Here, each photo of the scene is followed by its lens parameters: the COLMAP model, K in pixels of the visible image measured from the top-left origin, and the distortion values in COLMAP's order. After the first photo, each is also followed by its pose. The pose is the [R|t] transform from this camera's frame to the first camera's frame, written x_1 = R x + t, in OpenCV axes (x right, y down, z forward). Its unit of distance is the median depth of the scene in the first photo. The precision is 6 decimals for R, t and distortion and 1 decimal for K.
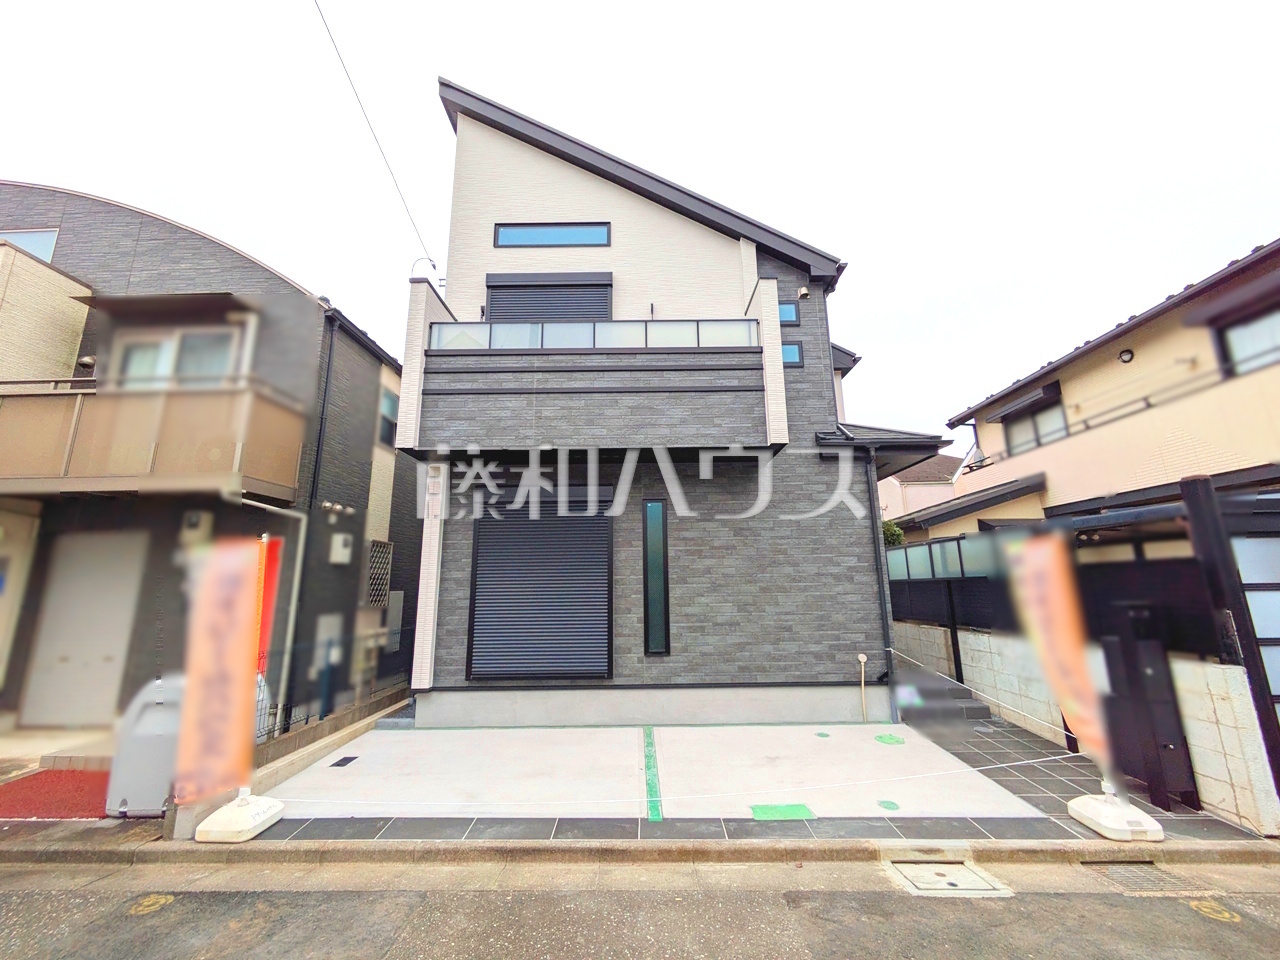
lens RADIAL K [[505.8, 0, 641.3], [0, 505.8, 480.3], [0, 0, 1]] dist [-0.001313, 0.002007]
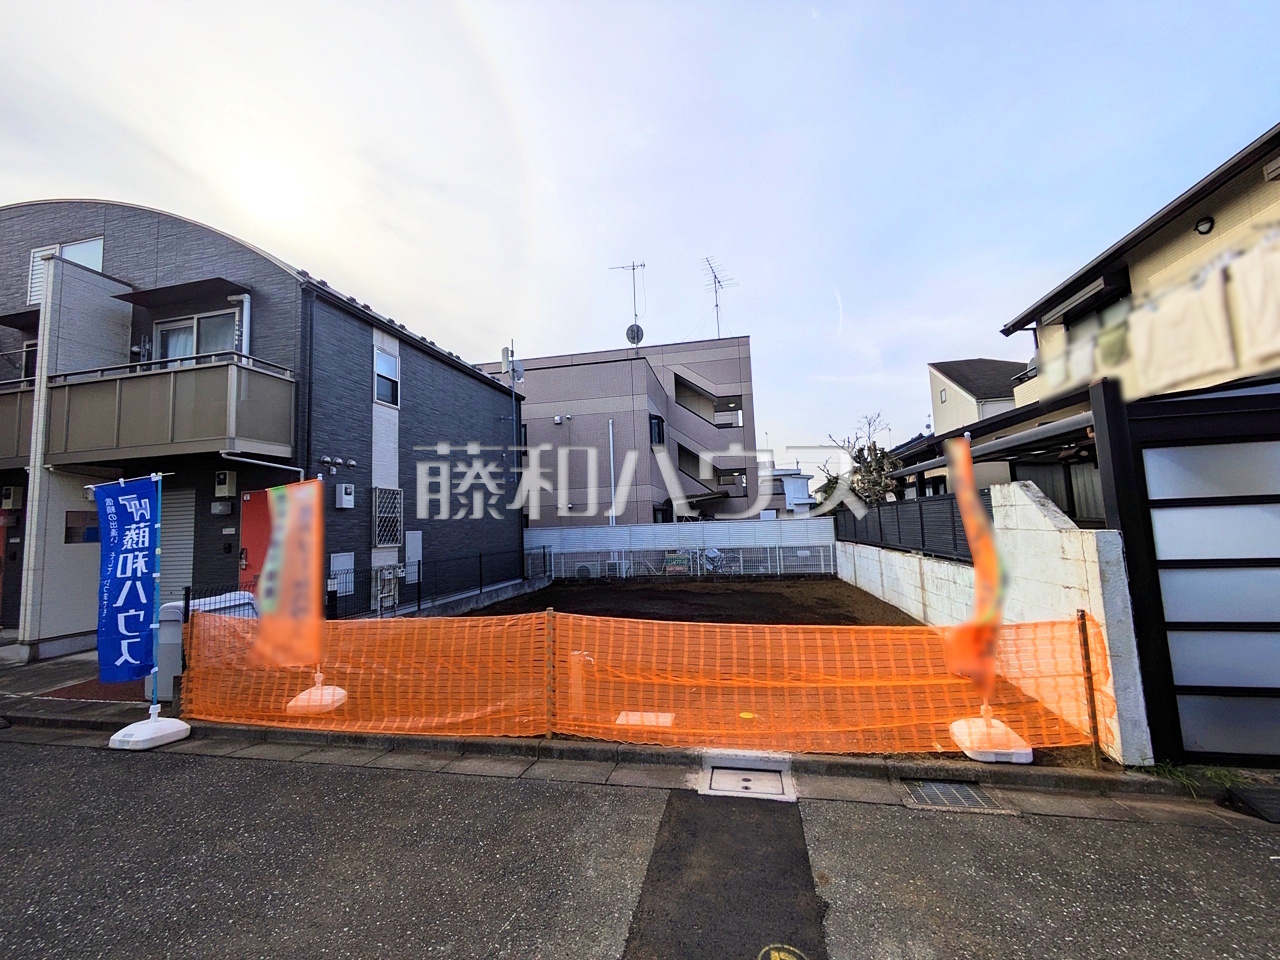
lens RADIAL K [[505.8, 0, 639.8], [0, 505.8, 479.7], [0, 0, 1]] dist [-0.001313, 0.002007]
pose [[0.982365, -0.041557, -0.182296, 0.311733], [0.063378, 0.991277, 0.115559, 0.008309], [0.175903, -0.125074, 0.976429, -0.000012]]
